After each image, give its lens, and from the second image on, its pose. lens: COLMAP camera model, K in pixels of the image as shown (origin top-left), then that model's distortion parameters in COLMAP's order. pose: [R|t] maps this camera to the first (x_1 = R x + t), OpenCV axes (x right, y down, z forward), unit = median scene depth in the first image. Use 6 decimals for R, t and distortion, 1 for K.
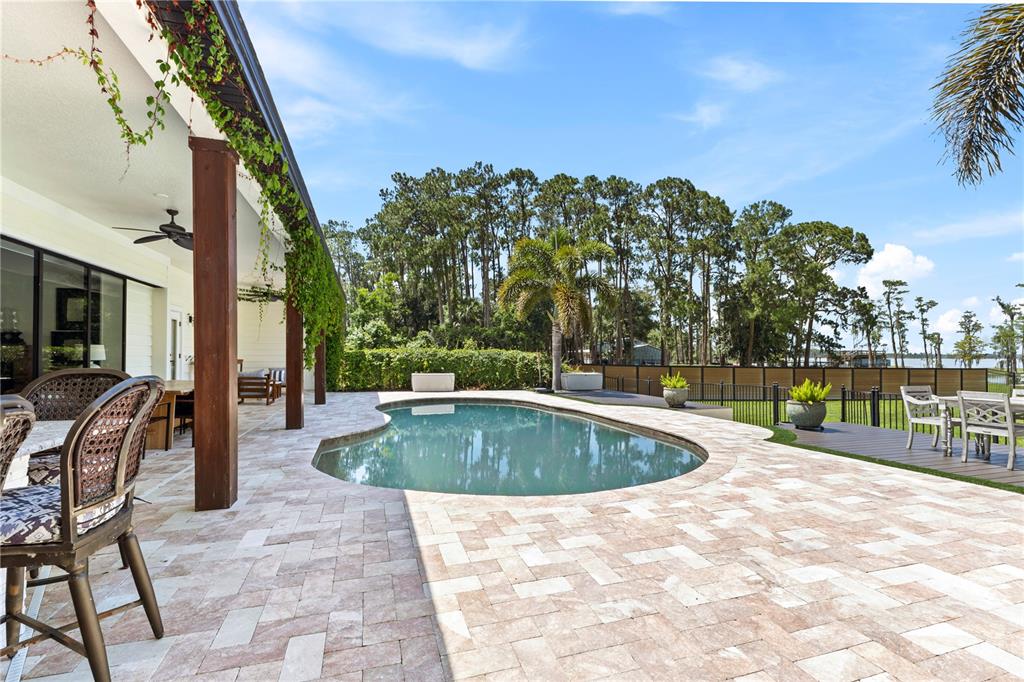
lens RADIAL K [[456.9, 0, 516.2], [0, 456.9, 347.5], [0, 0, 1]] dist [-0.000238, -0.000714]
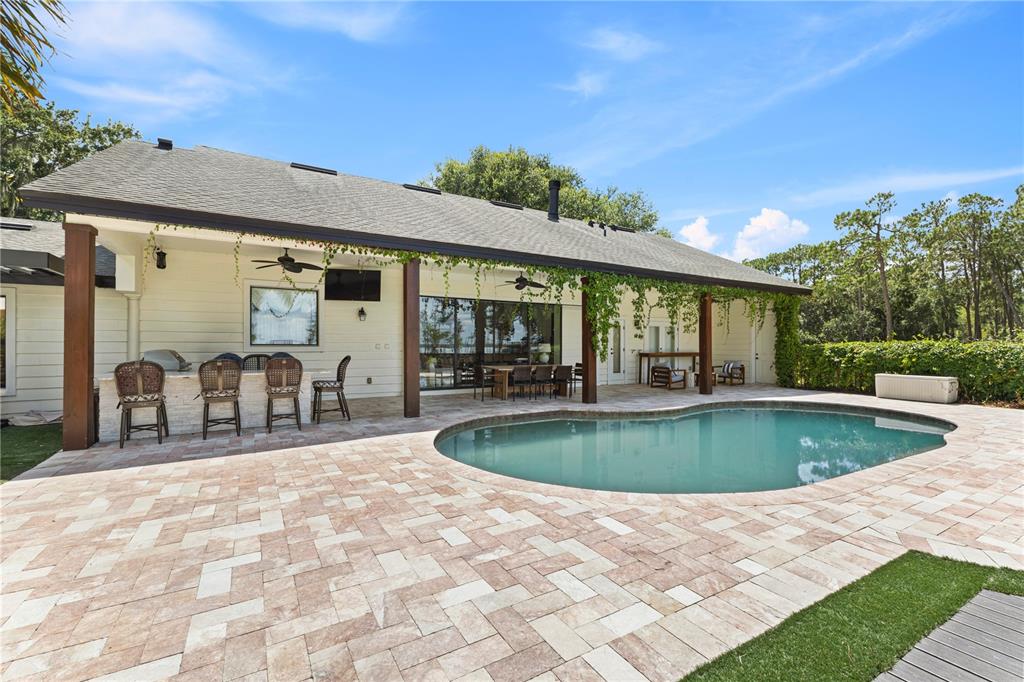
lens RADIAL K [[456.9, 0, 516.2], [0, 456.9, 347.5], [0, 0, 1]] dist [-0.000238, -0.000714]
pose [[0.229207, -0.000227, -0.973378, 0.098771], [0.015589, 0.999873, 0.003438, 0.000129], [0.973253, -0.015962, 0.229181, 0.059712]]
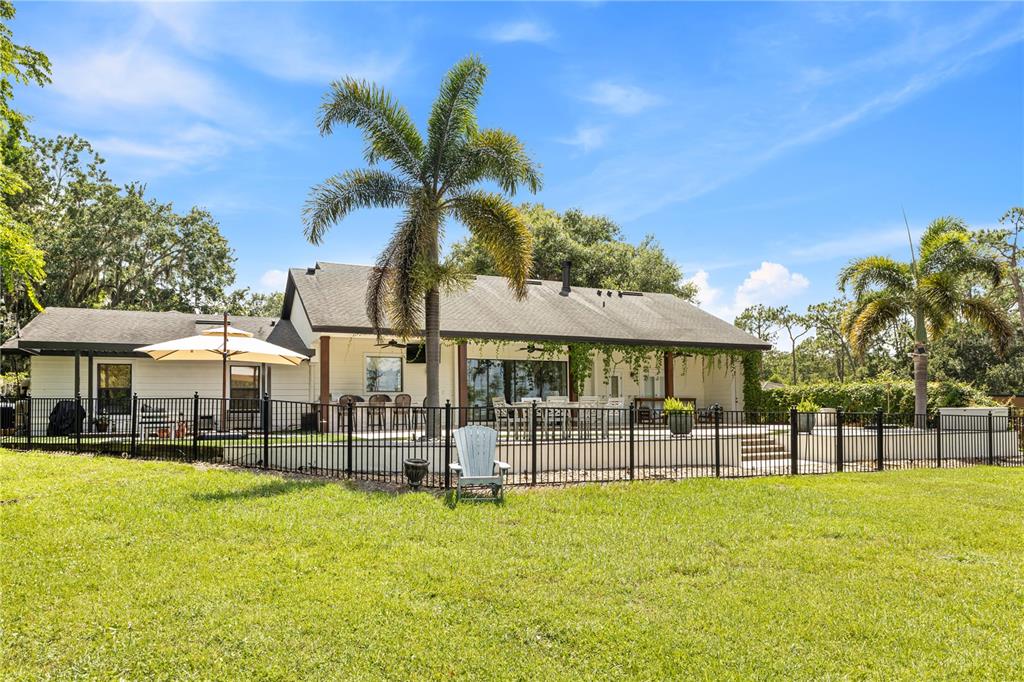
lens RADIAL K [[1043.1, 0, 512.0], [0, 1043.1, 341.0], [0, 0, 1]] dist [0.003964, 0.002689]
pose [[0.110326, -0.091819, -0.989645, 0.585989], [0.025408, 0.995659, -0.089544, 0.028764], [0.993571, -0.015266, 0.112180, 0.018788]]
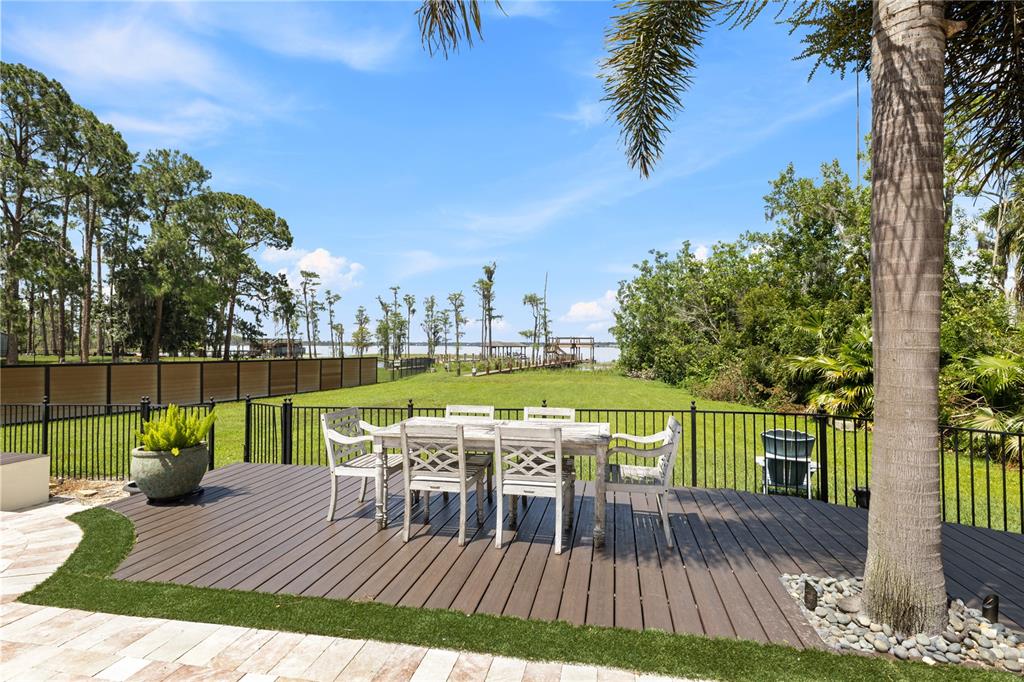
lens RADIAL K [[509.6, 0, 498.0], [0, 509.6, 344.8], [0, 0, 1]] dist [0.015556, -0.000066]
pose [[0.500316, 0.000094, 0.865843, 0.041938], [-0.019023, 0.999760, 0.010883, -0.001506], [-0.865634, -0.021917, 0.500198, 0.051665]]
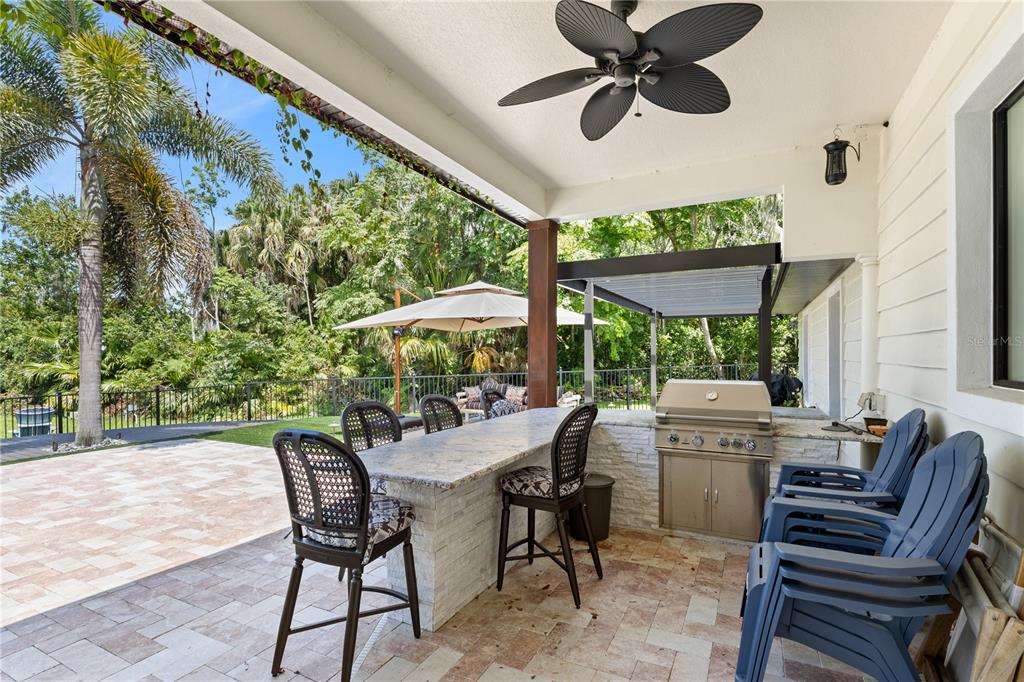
lens RADIAL K [[485.3, 0, 512.0], [0, 485.3, 341.0], [0, 0, 1]] dist [0.001787, 0.000350]
pose [[-0.711086, 0.013624, 0.702973, -0.074470], [-0.010715, 0.999486, -0.030210, -0.003469], [-0.703023, -0.029014, -0.710575, 0.056846]]
